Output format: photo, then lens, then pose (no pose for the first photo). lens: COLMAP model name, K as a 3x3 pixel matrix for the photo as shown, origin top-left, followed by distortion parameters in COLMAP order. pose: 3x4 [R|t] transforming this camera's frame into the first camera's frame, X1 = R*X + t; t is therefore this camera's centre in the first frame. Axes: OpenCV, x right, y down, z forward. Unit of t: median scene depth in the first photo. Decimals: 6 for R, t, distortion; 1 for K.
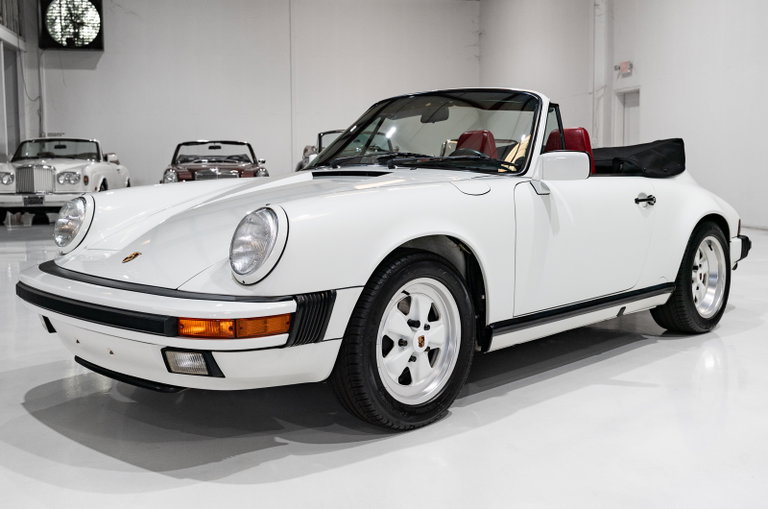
lens RADIAL K [[842.8, 0, 383.6], [0, 842.8, 226.9], [0, 0, 1]] dist [0.019654, 0.000000]
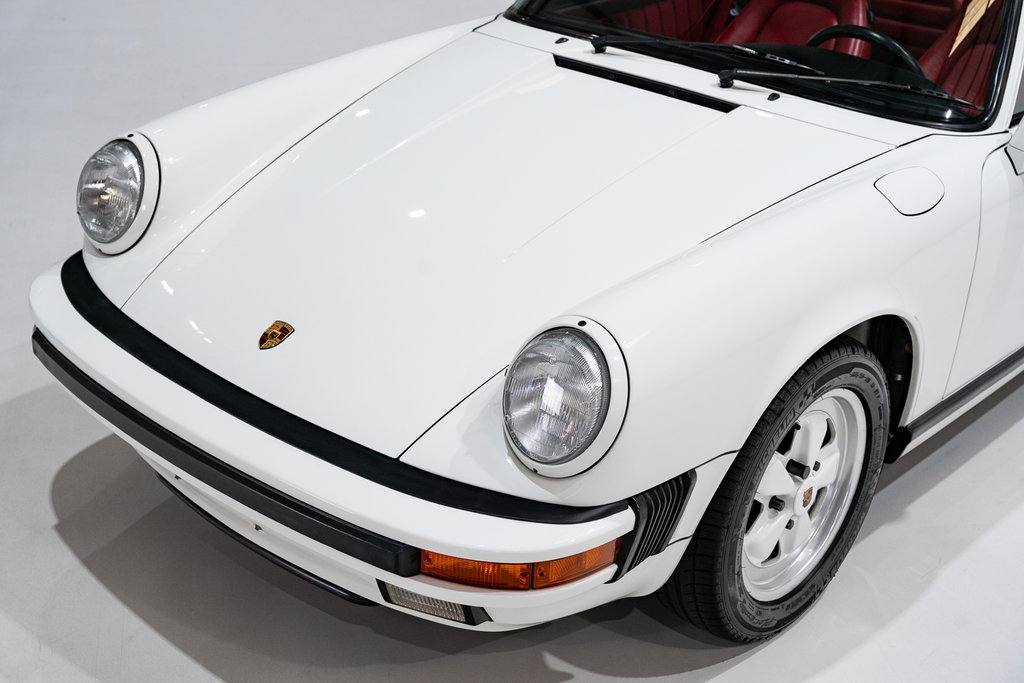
lens RADIAL K [[1469.7, 0, 528.2], [0, 1469.7, 332.9], [0, 0, 1]] dist [0.061699, 0.000000]
pose [[0.997759, 0.025941, 0.061672, -0.197058], [-0.046782, 0.929480, 0.365893, -0.304871], [-0.047832, -0.367958, 0.928611, 0.142227]]
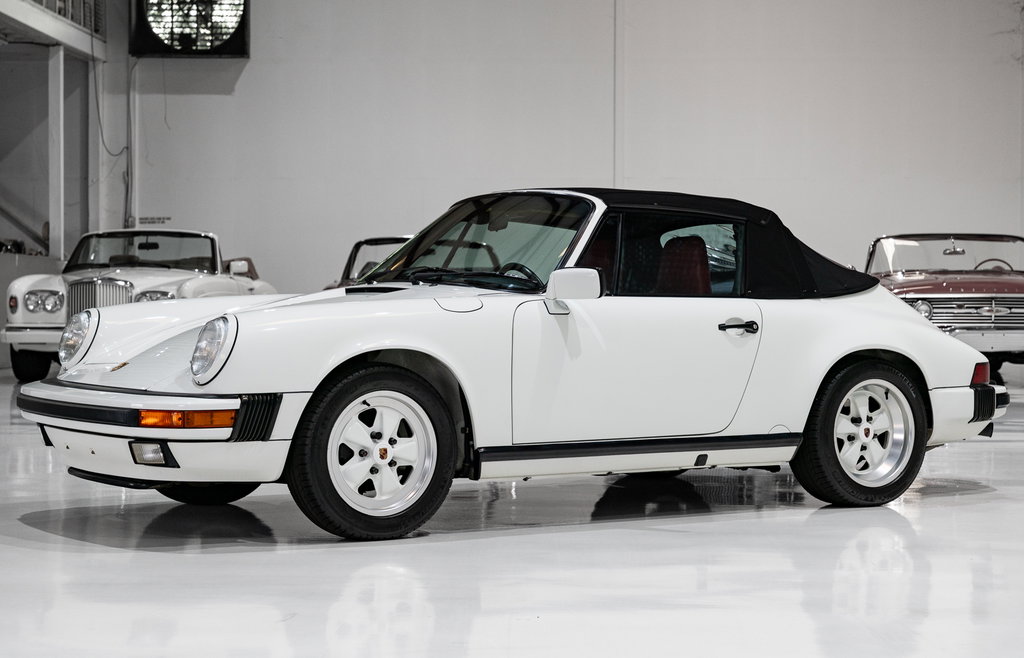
lens RADIAL K [[2138.8, 0, 521.7], [0, 2138.8, 321.5], [0, 0, 1]] dist [0.118115, 0.000000]
pose [[0.976187, 0.014412, -0.216450, 0.743597], [-0.026690, 0.998189, -0.053909, 0.108844], [0.215281, 0.058402, 0.974804, -1.446509]]
